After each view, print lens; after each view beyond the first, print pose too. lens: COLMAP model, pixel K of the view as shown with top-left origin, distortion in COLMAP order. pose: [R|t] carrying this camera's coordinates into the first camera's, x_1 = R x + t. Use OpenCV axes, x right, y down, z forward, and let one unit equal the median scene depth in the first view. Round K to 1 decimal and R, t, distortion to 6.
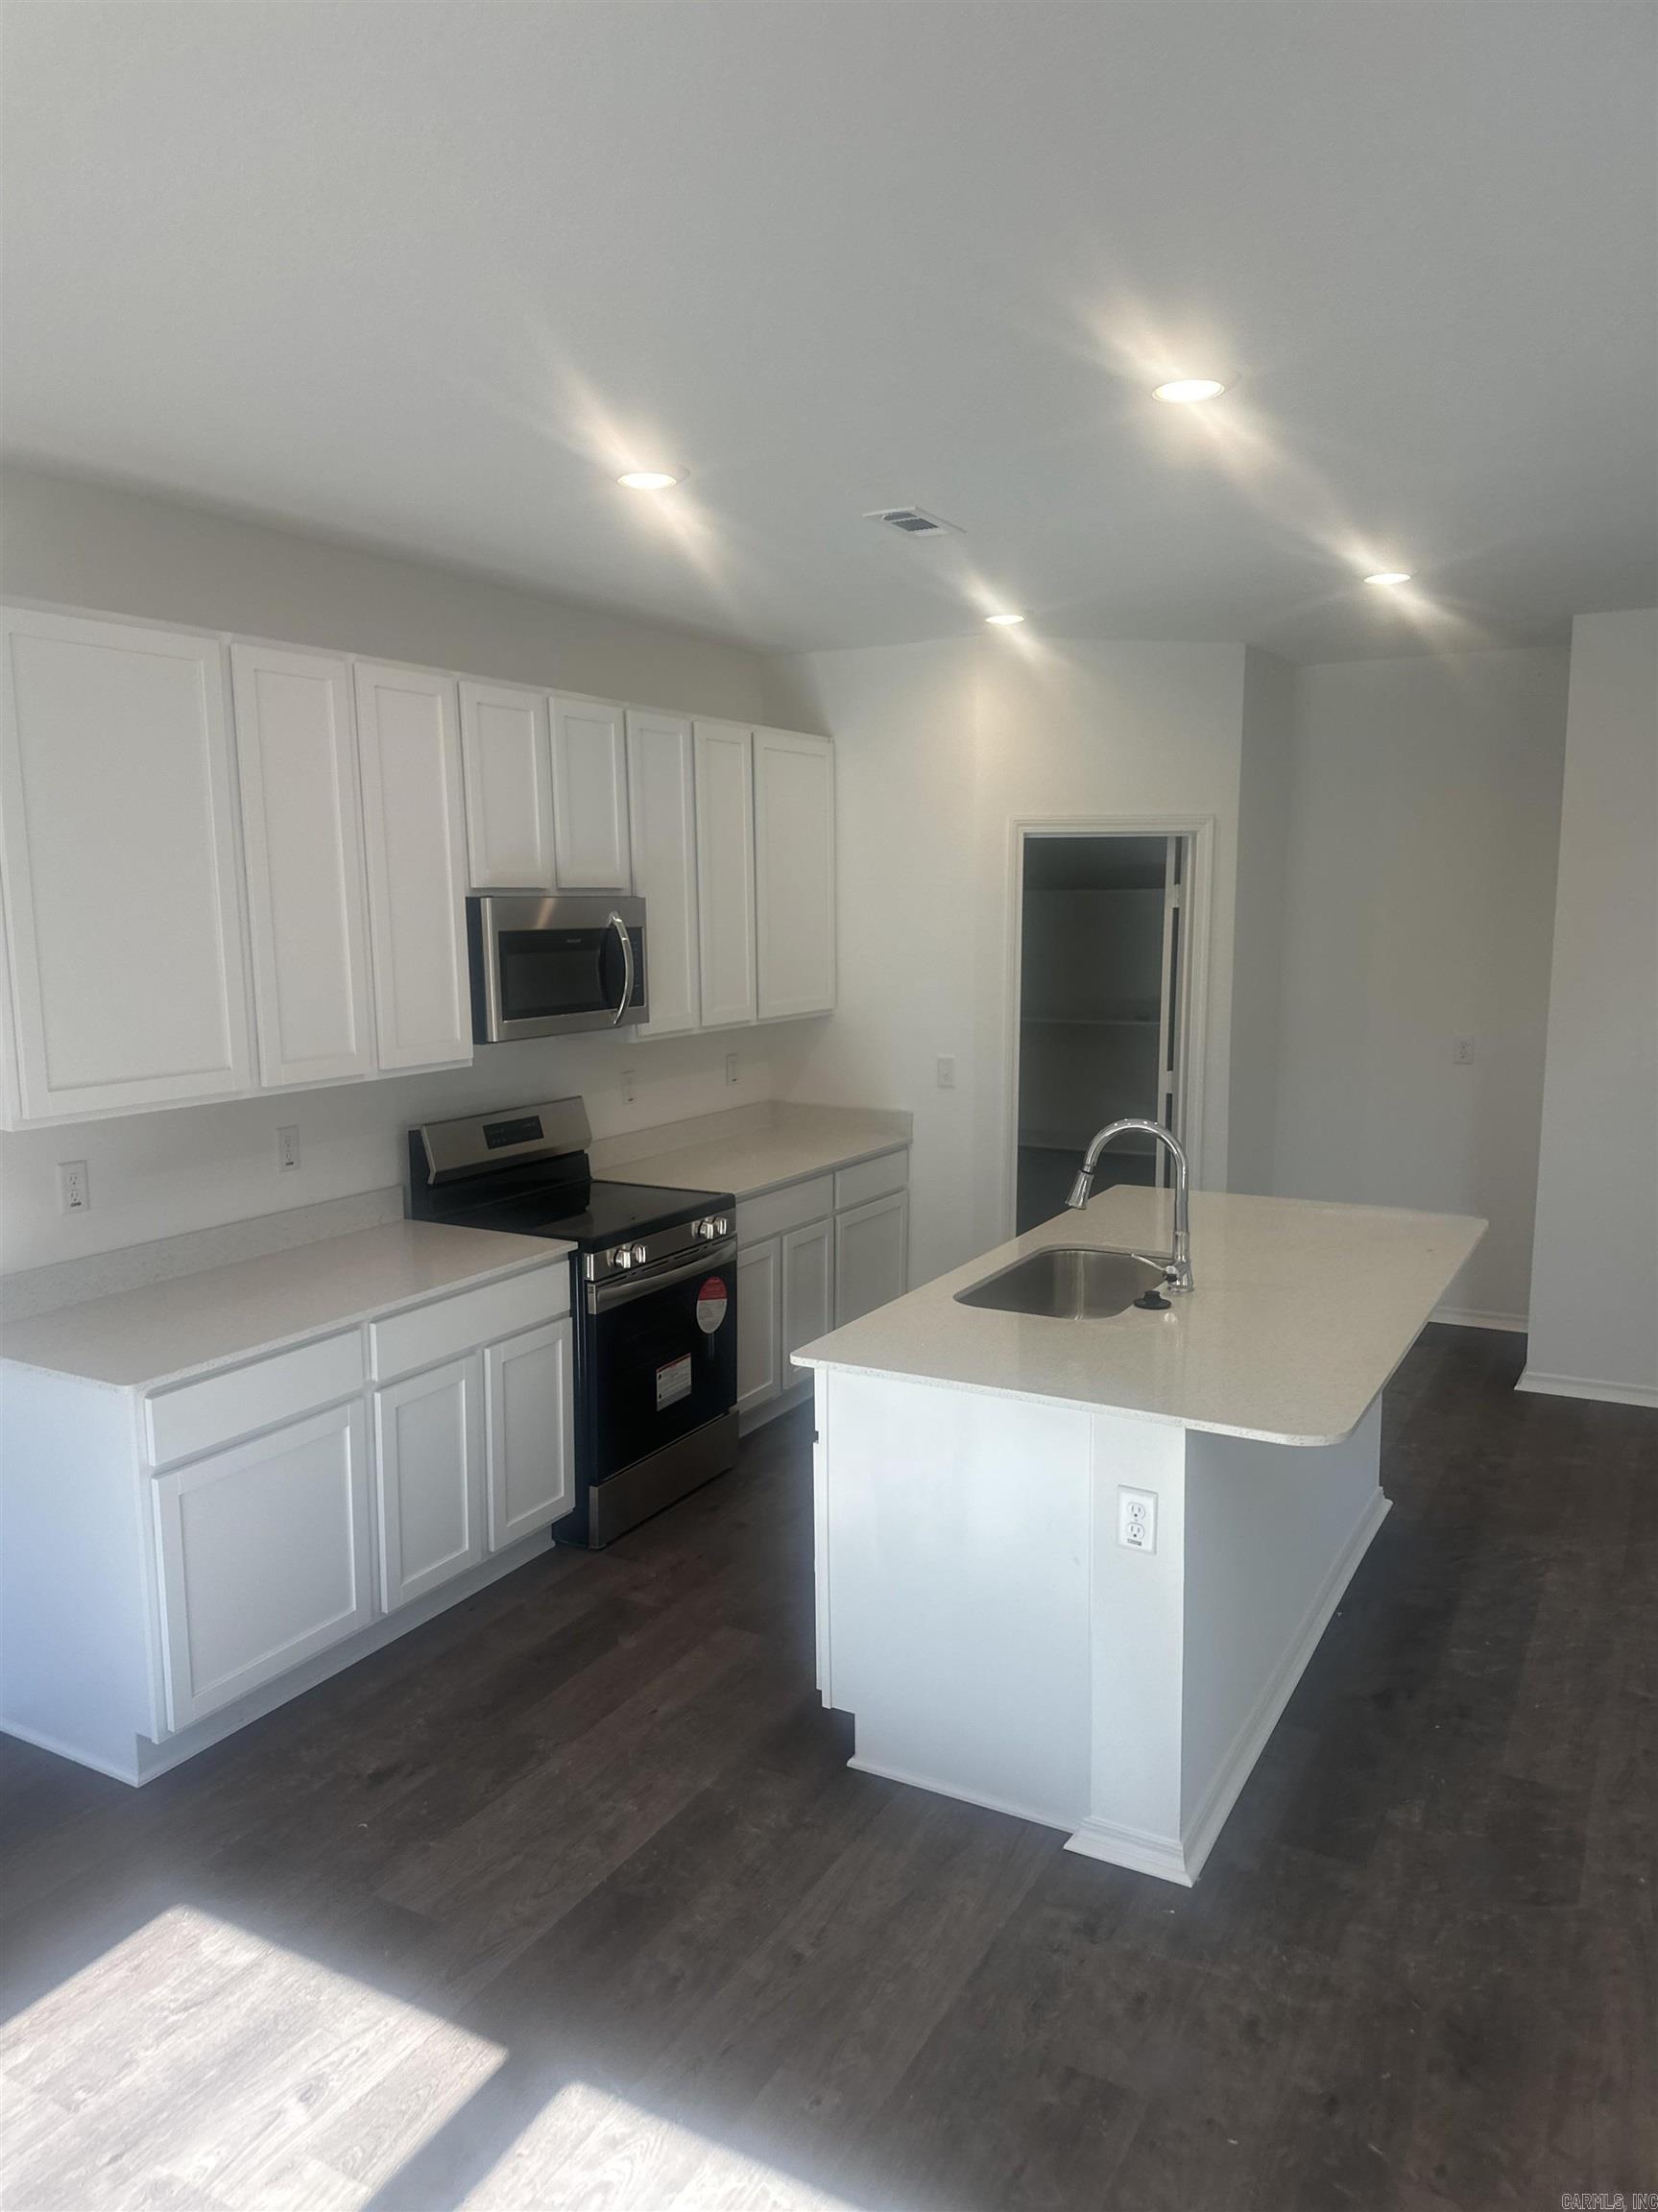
lens RADIAL K [[1540.3, 0, 812.4], [0, 1540.3, 1102.8], [0, 0, 1]] dist [0.005205, -0.002429]
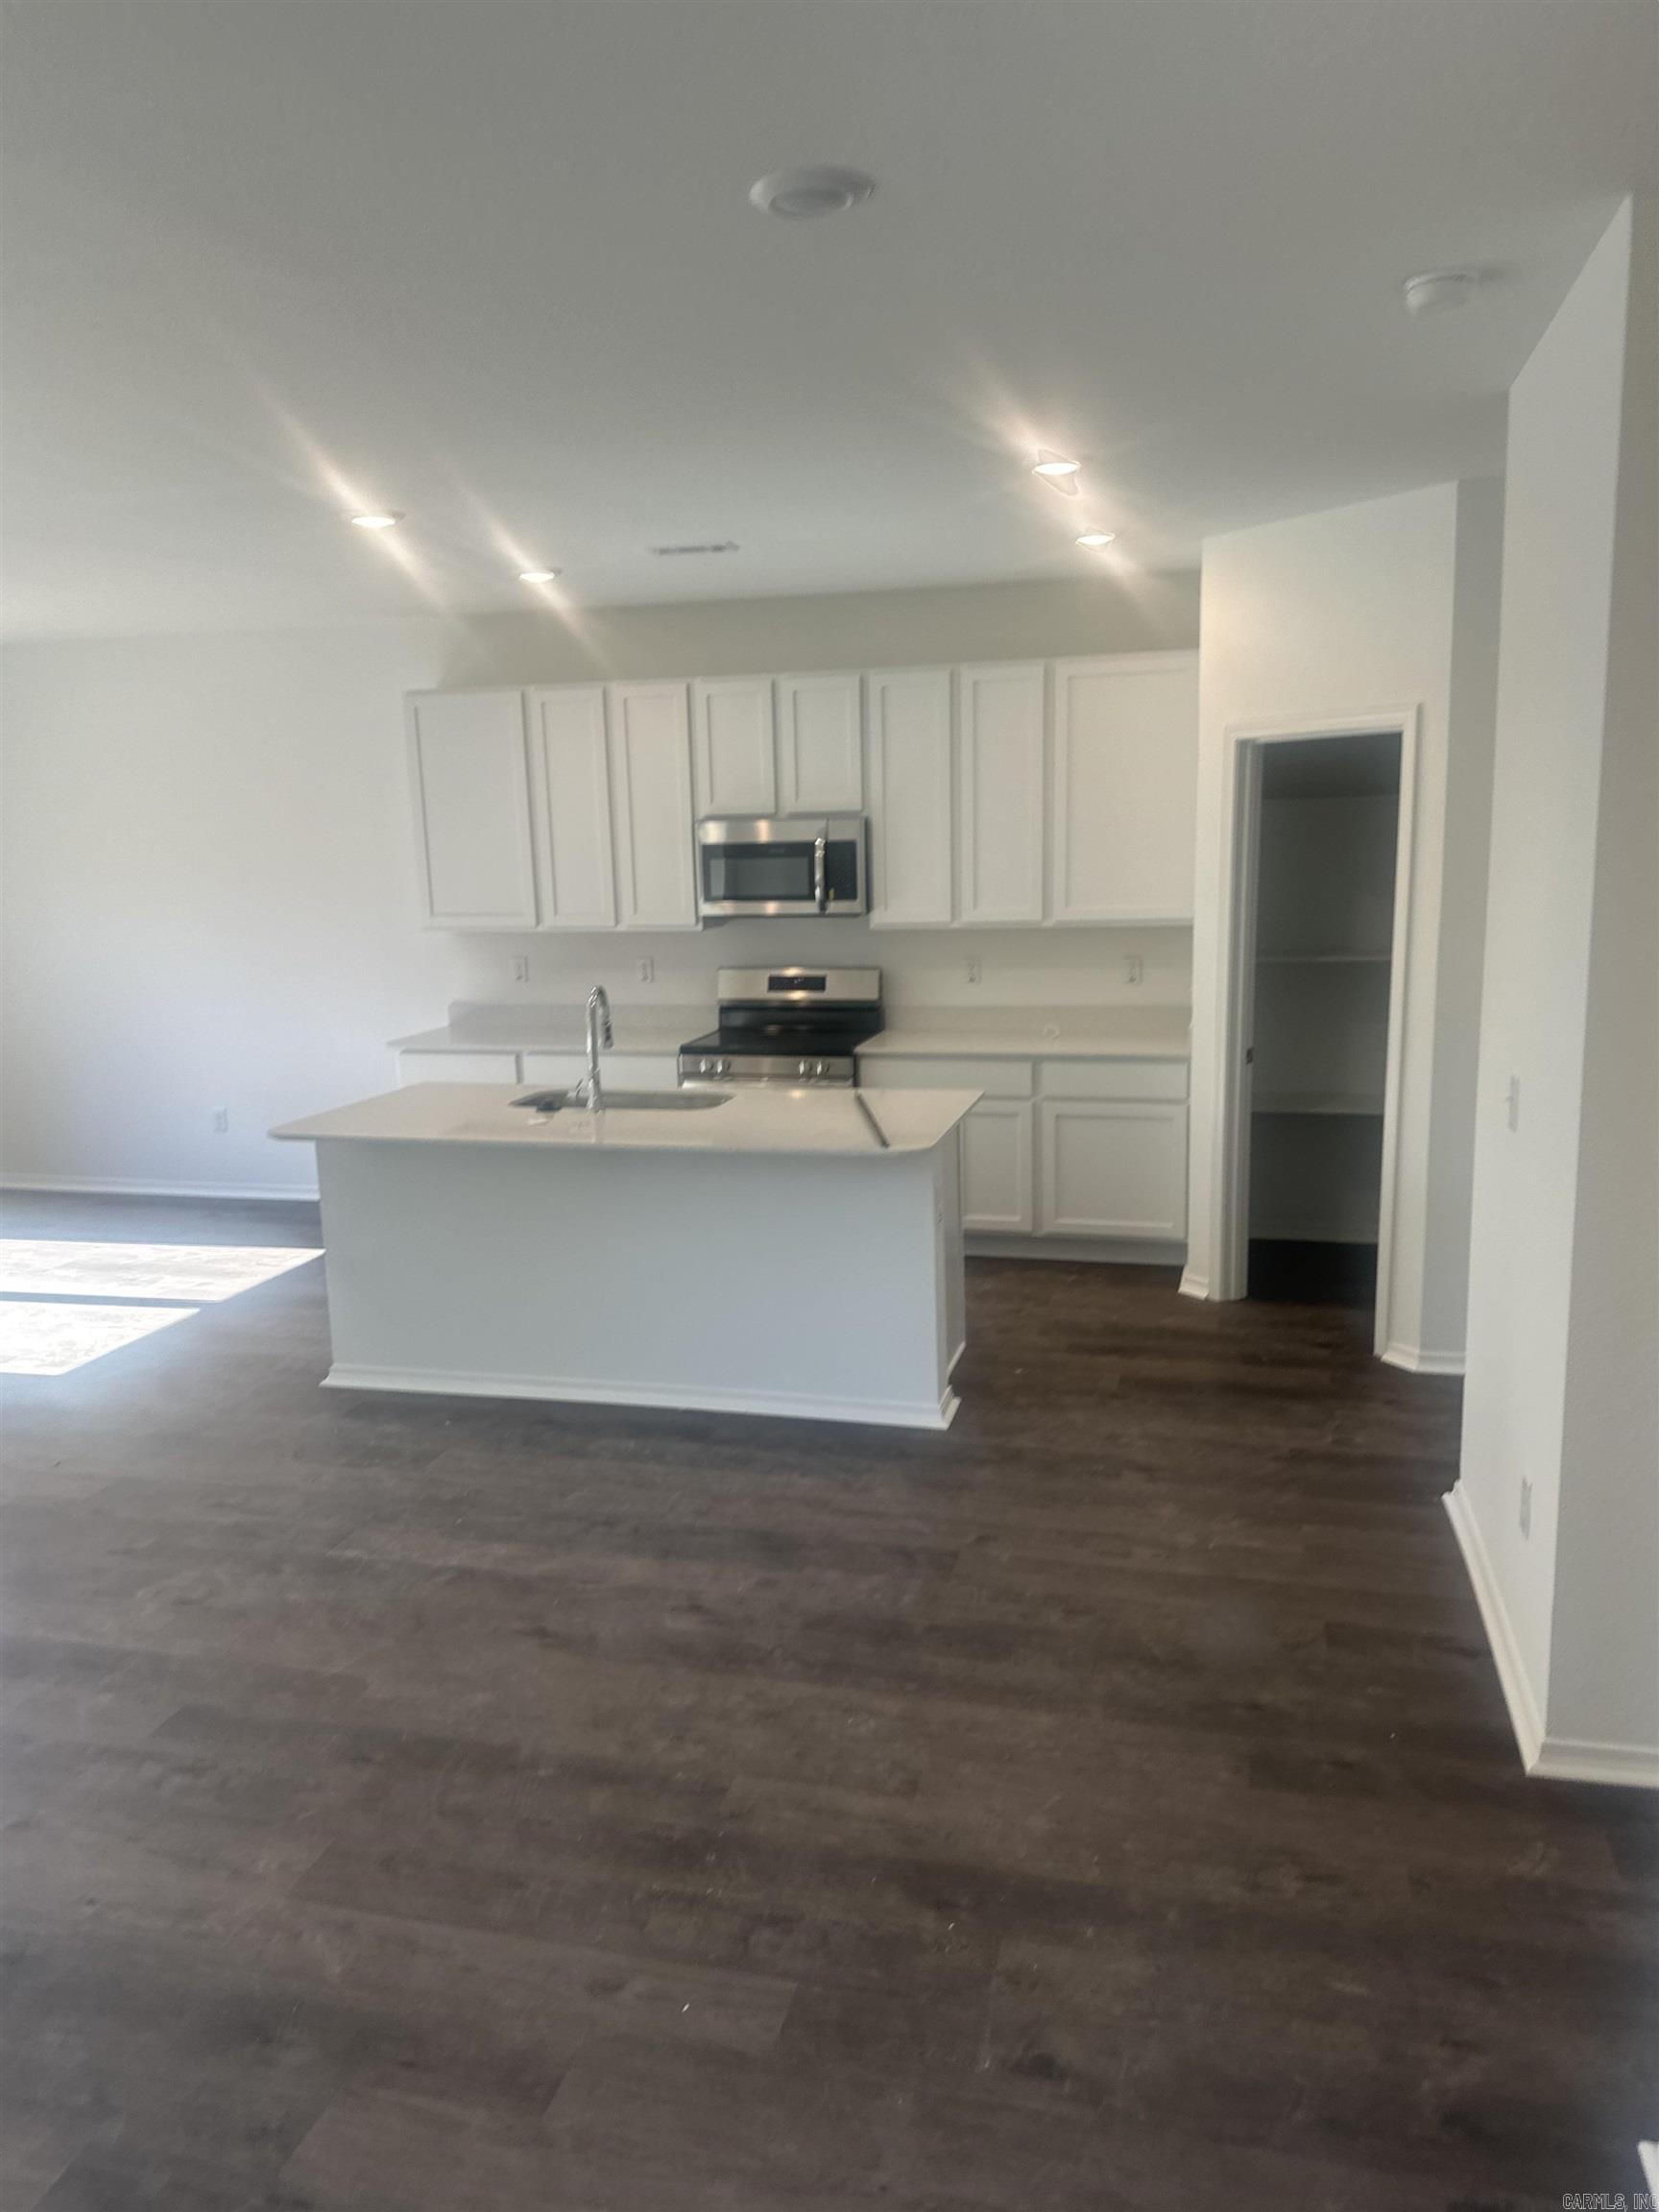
lens RADIAL K [[1689.2, 0, 811.3], [0, 1689.2, 1124.8], [0, 0, 1]] dist [0.013558, 0.003037]
pose [[0.258260, 0.166591, -0.951604, 1.848508], [-0.110257, 0.983666, 0.142281, -0.107014], [0.959763, 0.068175, 0.272409, 0.830724]]
